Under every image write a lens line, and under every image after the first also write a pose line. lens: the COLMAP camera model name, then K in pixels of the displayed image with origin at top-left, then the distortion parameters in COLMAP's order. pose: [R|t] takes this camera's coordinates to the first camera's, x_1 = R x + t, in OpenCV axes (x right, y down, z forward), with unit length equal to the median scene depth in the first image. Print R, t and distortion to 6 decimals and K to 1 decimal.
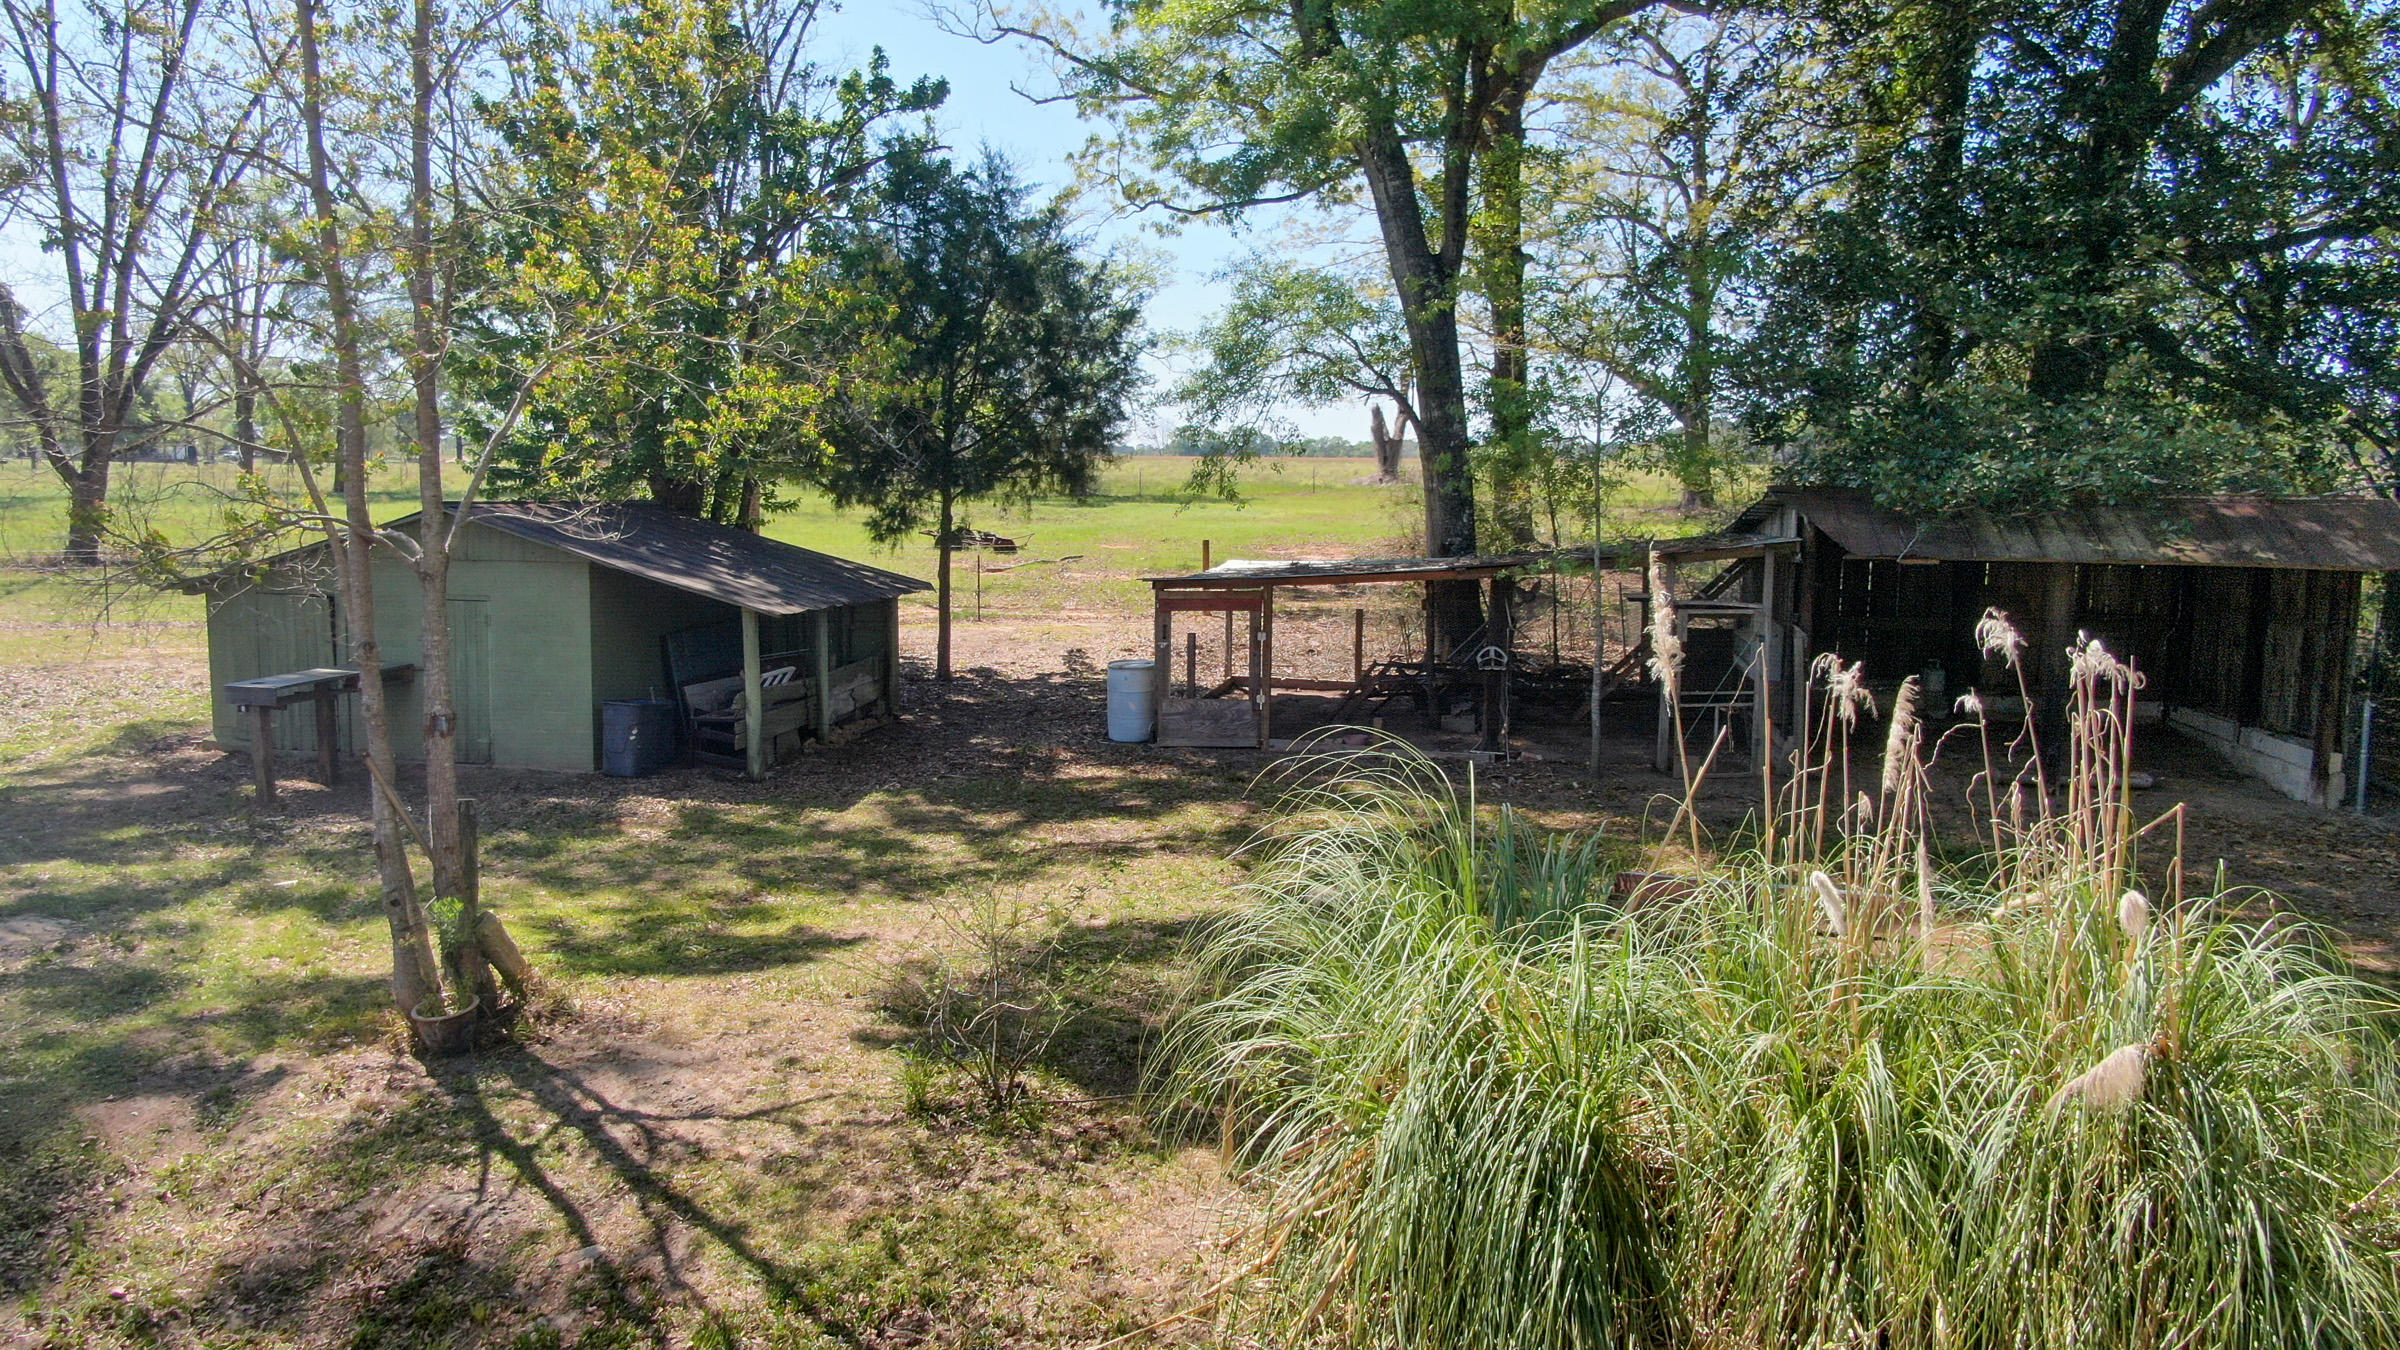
lens RADIAL K [[1786.3, 0, 1198.0], [0, 1786.3, 680.0], [0, 0, 1]] dist [-0.016202, -0.003591]
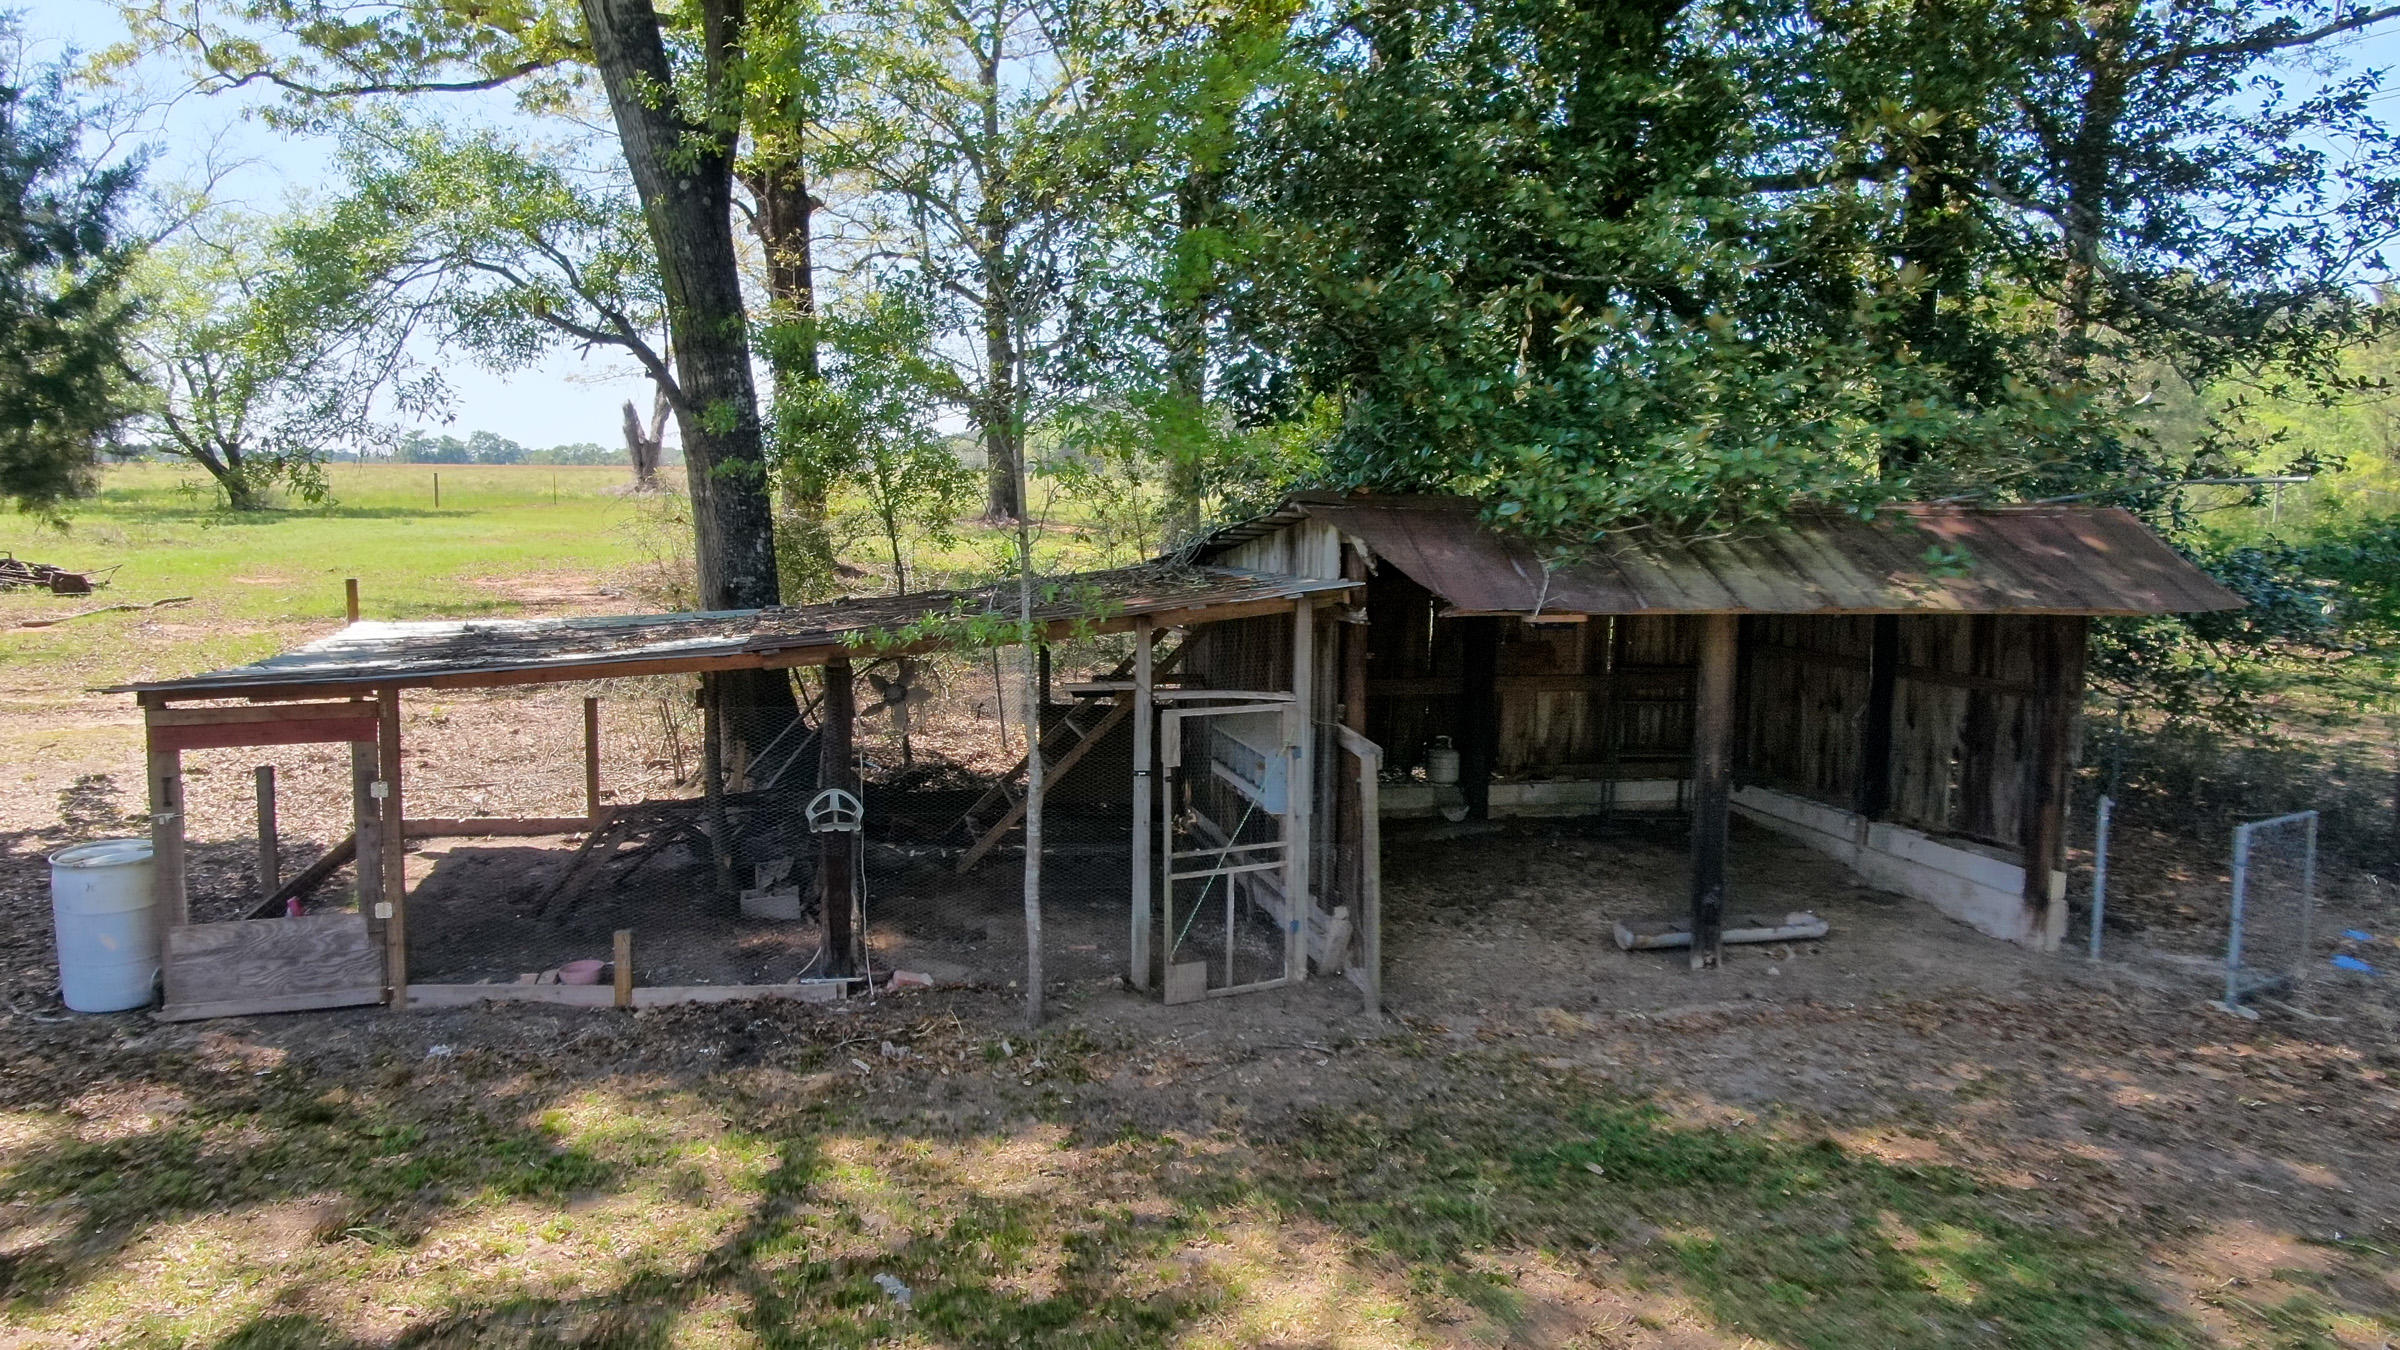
lens RADIAL K [[1786.3, 0, 1198.0], [0, 1786.3, 680.0], [0, 0, 1]] dist [-0.016202, -0.003591]
pose [[0.920288, -0.042519, 0.388924, 0.046739], [0.044577, 0.998999, 0.003737, -0.040459], [-0.388694, 0.013898, 0.921262, 0.375658]]
